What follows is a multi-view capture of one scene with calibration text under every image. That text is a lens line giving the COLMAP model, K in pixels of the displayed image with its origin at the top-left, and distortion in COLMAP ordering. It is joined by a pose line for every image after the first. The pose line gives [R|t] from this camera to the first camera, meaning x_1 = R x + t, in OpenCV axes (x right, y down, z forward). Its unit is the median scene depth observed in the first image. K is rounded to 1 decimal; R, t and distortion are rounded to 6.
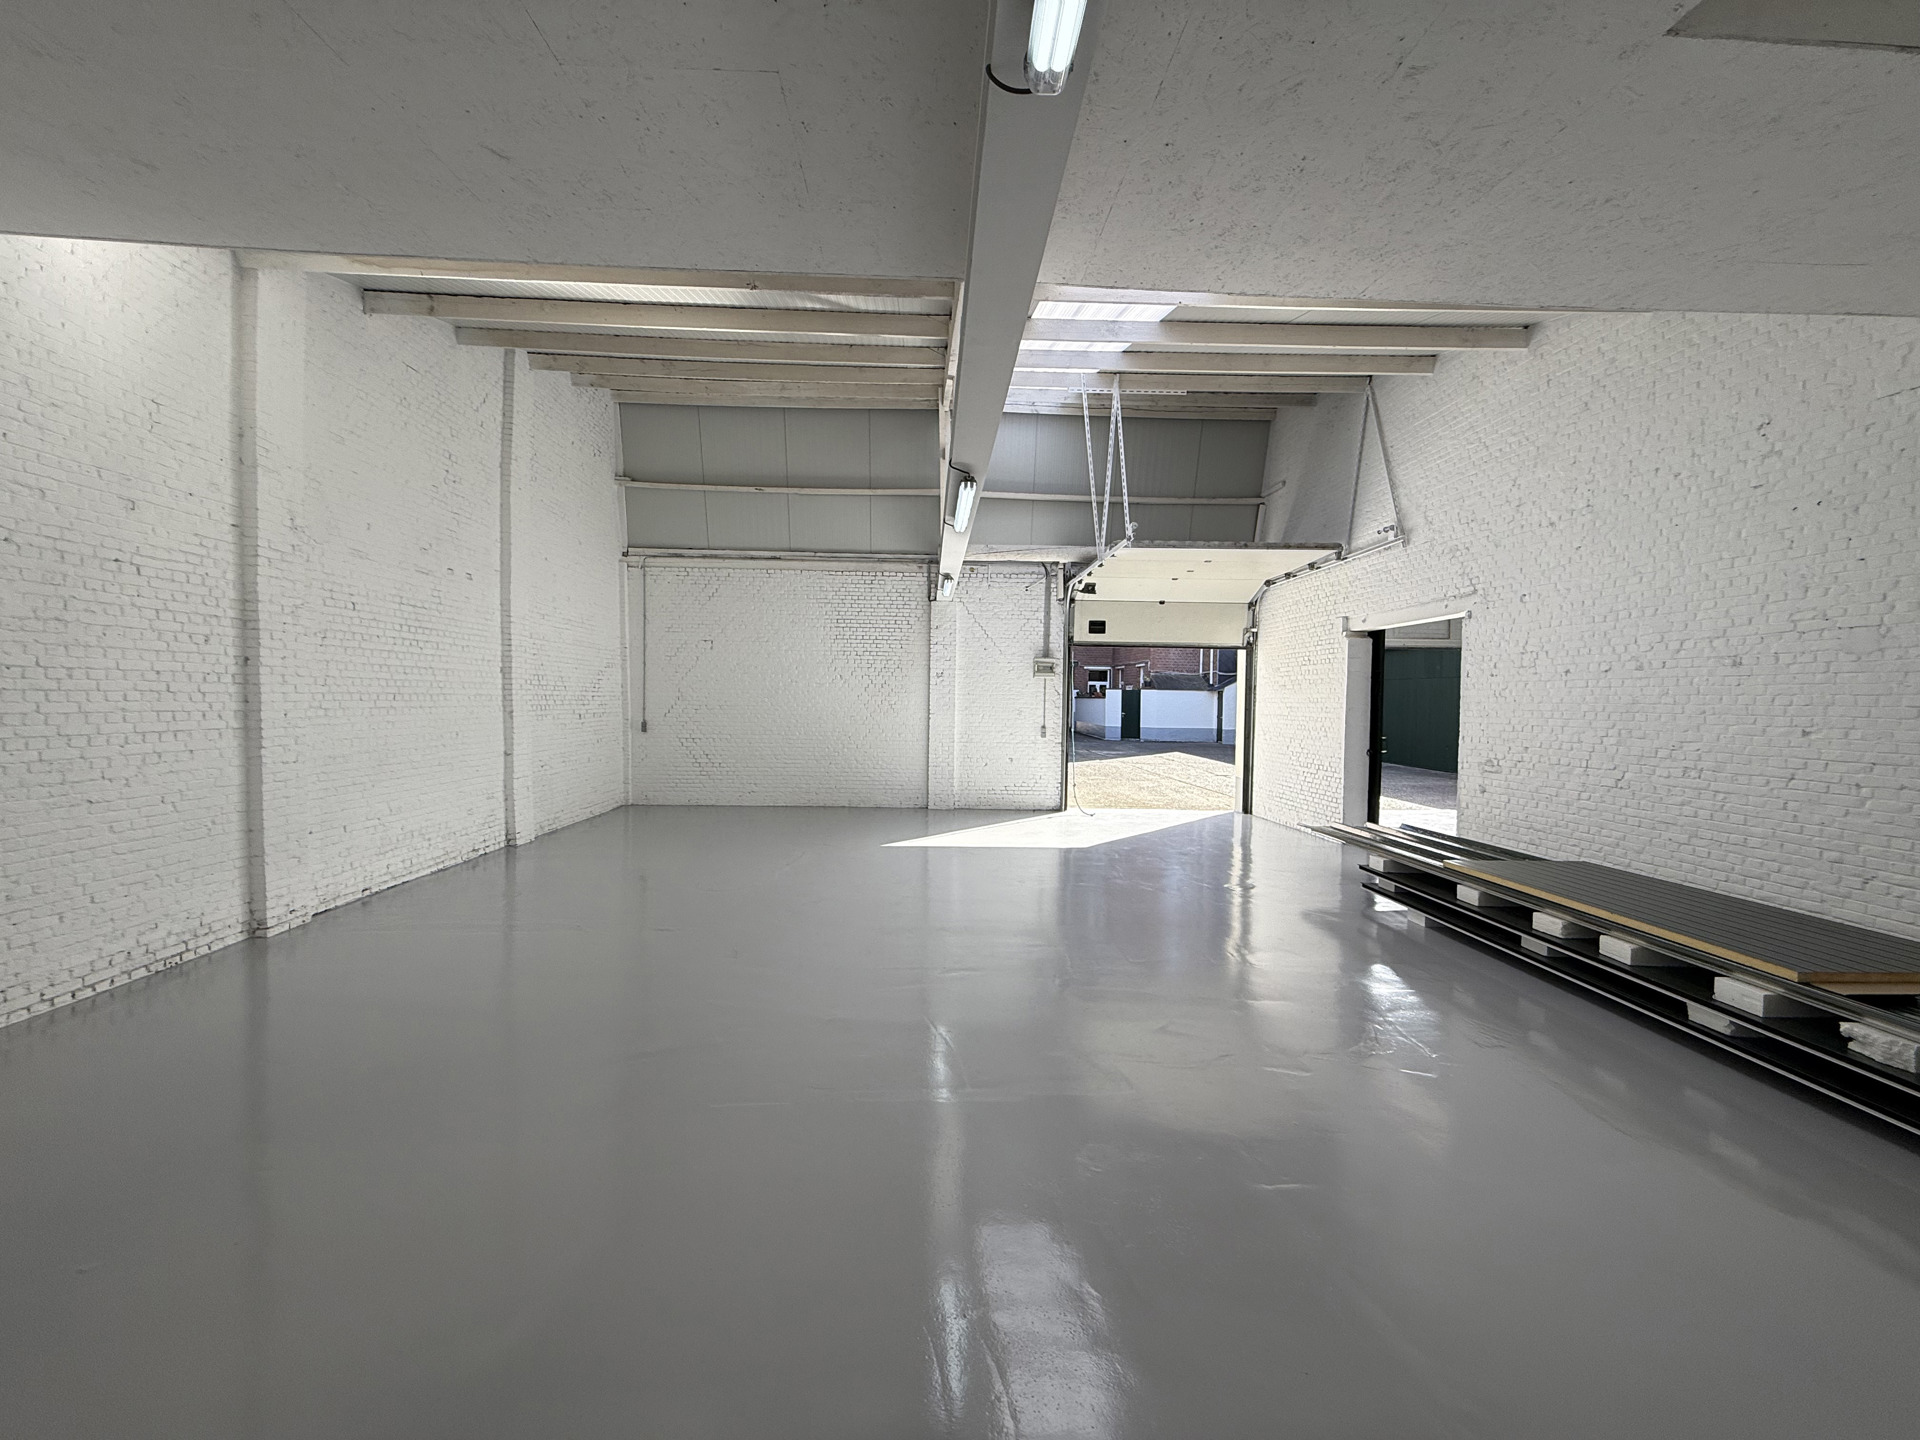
lens RADIAL K [[766.3, 0, 955.8], [0, 766.3, 721.5], [0, 0, 1]] dist [-0.001132, 0.000407]
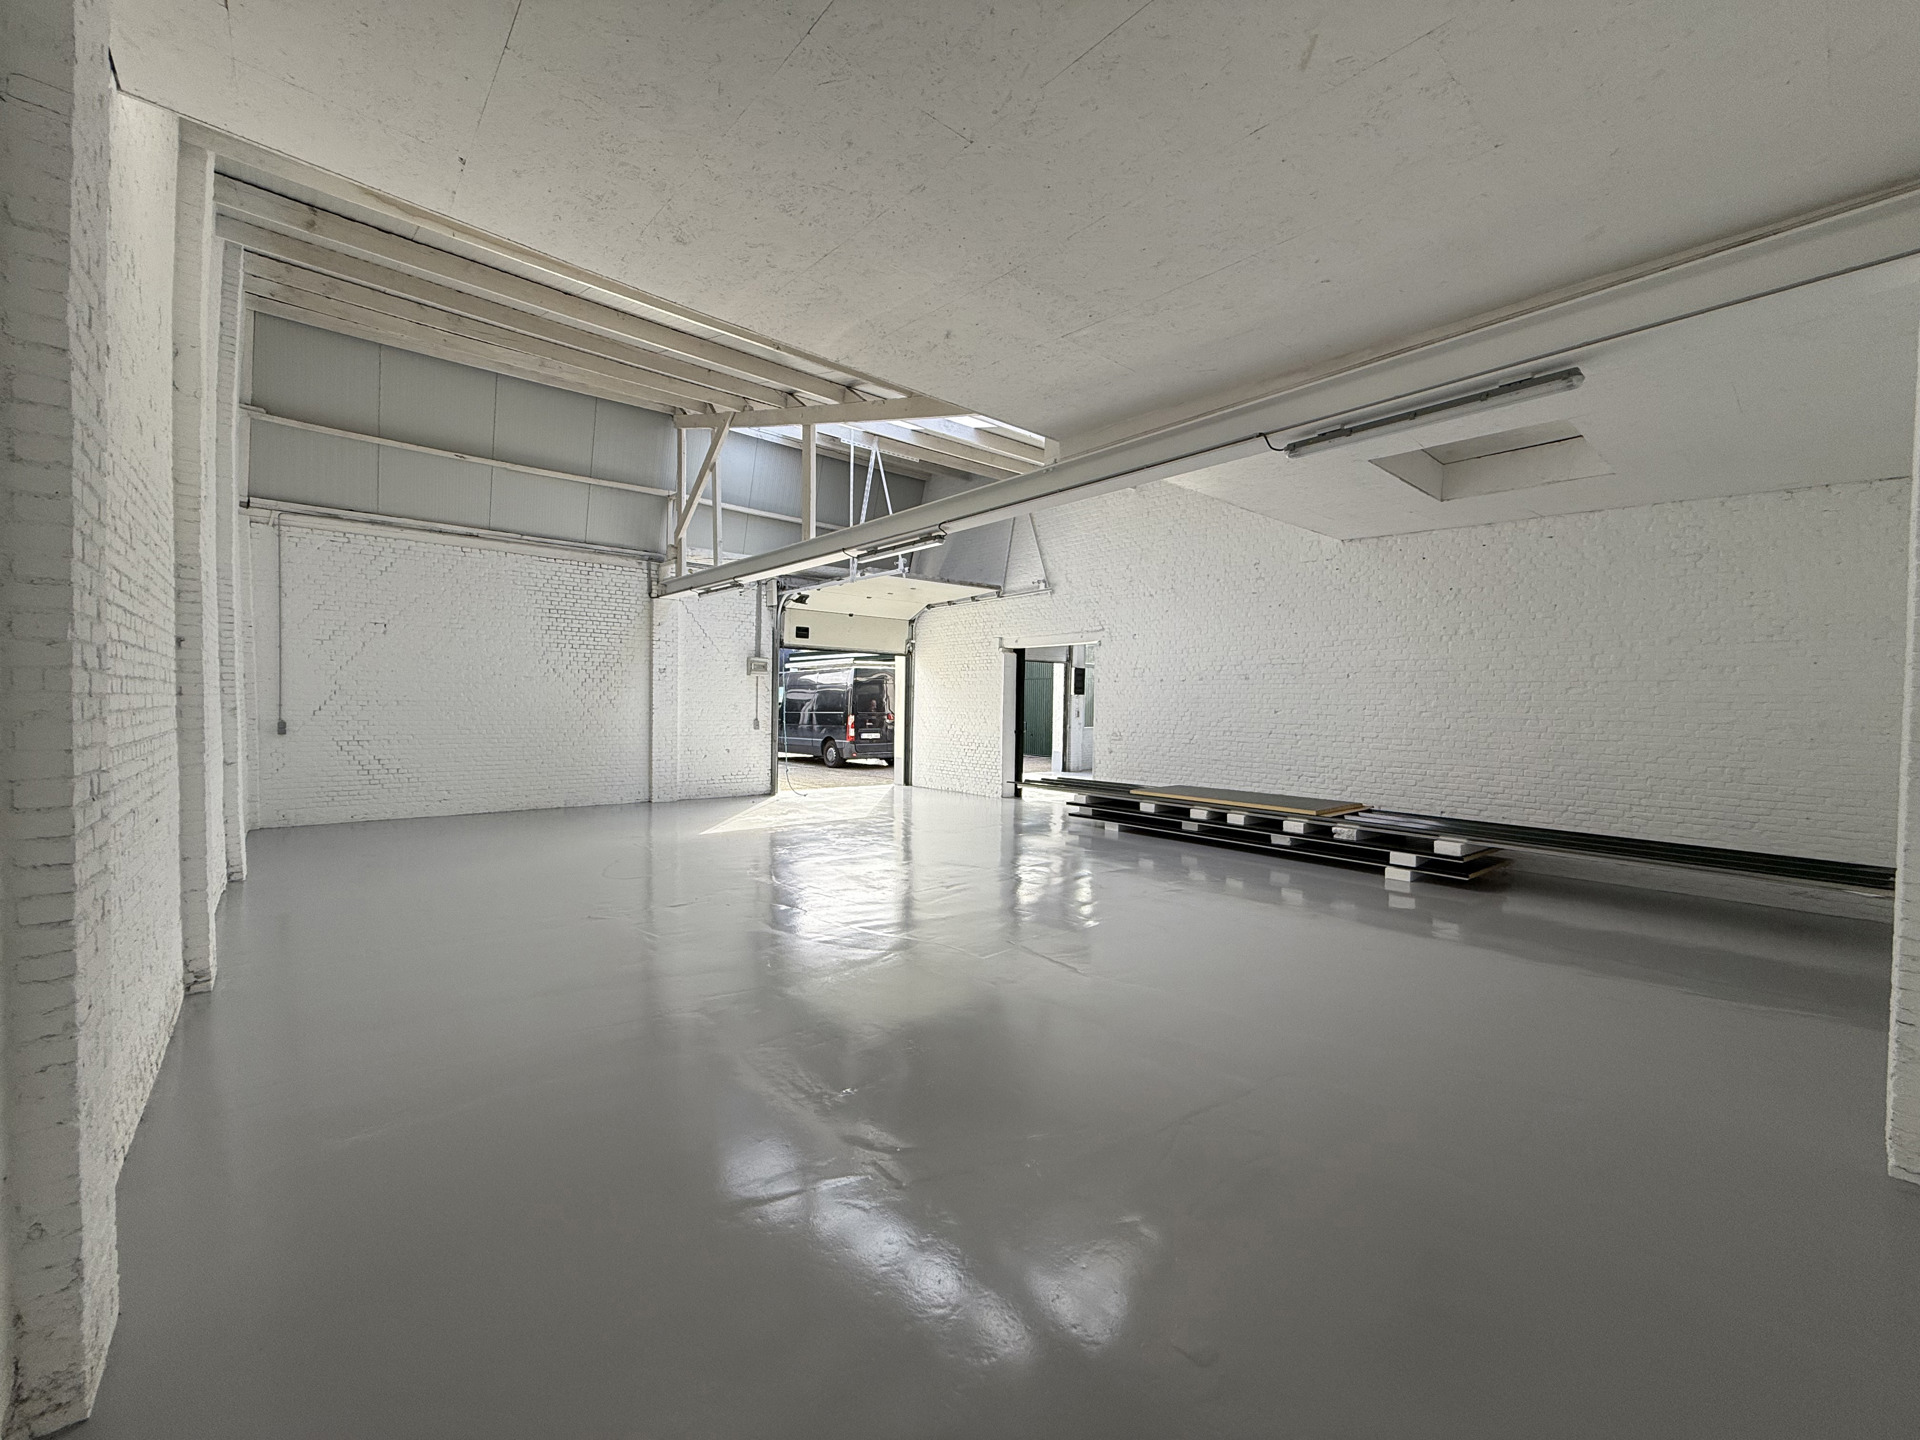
lens RADIAL K [[766.3, 0, 955.9], [0, 766.3, 723.5], [0, 0, 1]] dist [-0.001132, 0.000407]
pose [[0.782398, -0.019790, 0.622465, -0.445812], [0.015308, 0.999804, 0.012546, 0.003570], [-0.622591, -0.000287, 0.782547, -0.059096]]
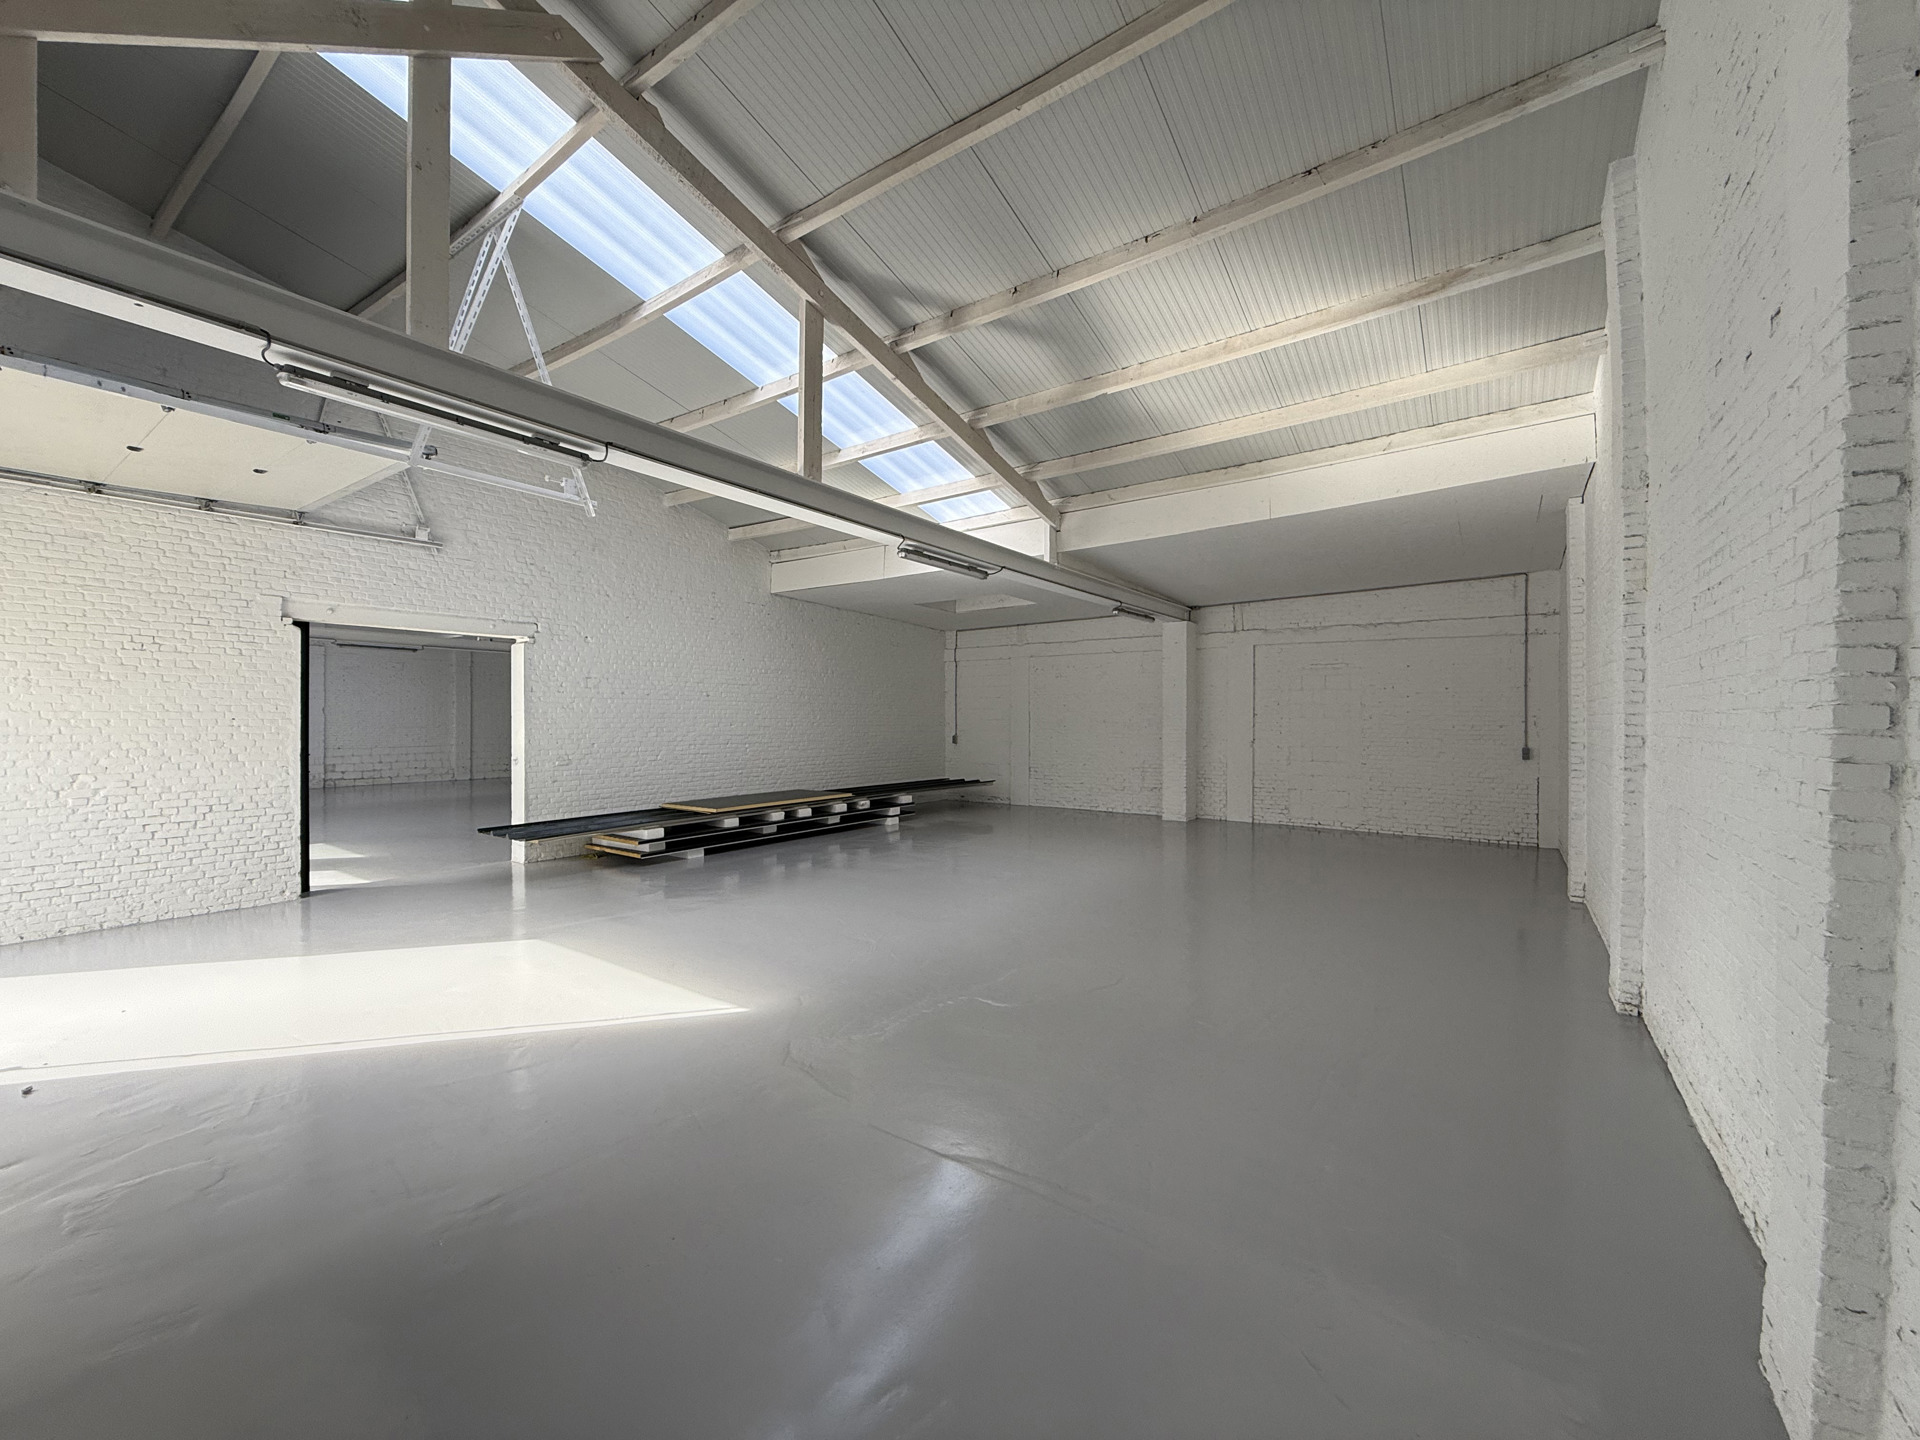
lens RADIAL K [[766.3, 0, 953.8], [0, 766.3, 717.9], [0, 0, 1]] dist [-0.001132, 0.000407]
pose [[-0.792797, -0.011897, 0.609370, -0.472565], [0.007460, 0.999545, 0.029220, -0.035944], [-0.609440, 0.027712, -0.792348, 1.211515]]
